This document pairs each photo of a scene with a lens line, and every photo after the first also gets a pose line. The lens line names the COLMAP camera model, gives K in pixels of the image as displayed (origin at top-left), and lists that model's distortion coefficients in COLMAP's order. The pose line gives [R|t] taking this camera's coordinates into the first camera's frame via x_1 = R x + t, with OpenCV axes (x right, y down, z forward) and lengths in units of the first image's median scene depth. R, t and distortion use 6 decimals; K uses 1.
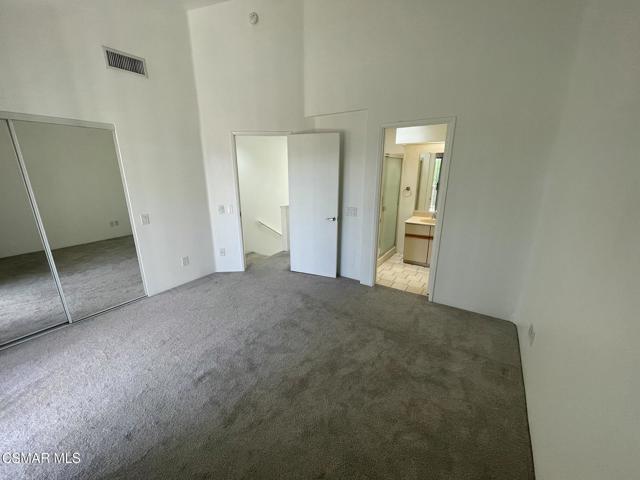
lens RADIAL K [[257.6, 0, 315.2], [0, 257.6, 241.2], [0, 0, 1]] dist [-0.000436, 0.000063]
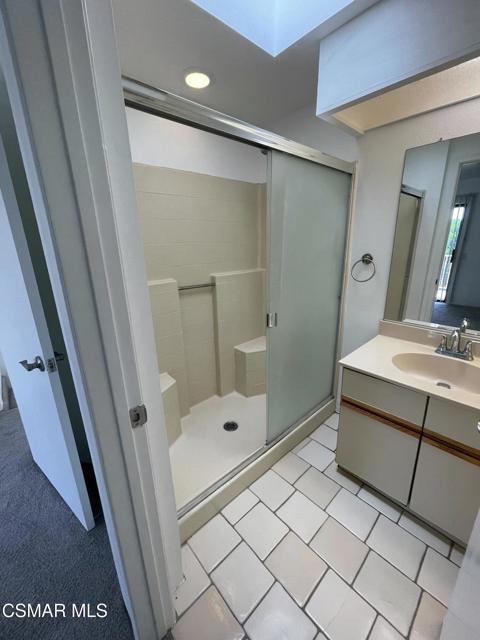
lens RADIAL K [[257.6, 0, 239.6], [0, 257.6, 317.2], [0, 0, 1]] dist [-0.000436, 0.000063]
pose [[0.972001, 0.046213, -0.230386, 0.273234], [-0.044514, 0.998930, 0.012568, -0.117628], [0.230720, -0.001960, 0.973018, 0.603435]]
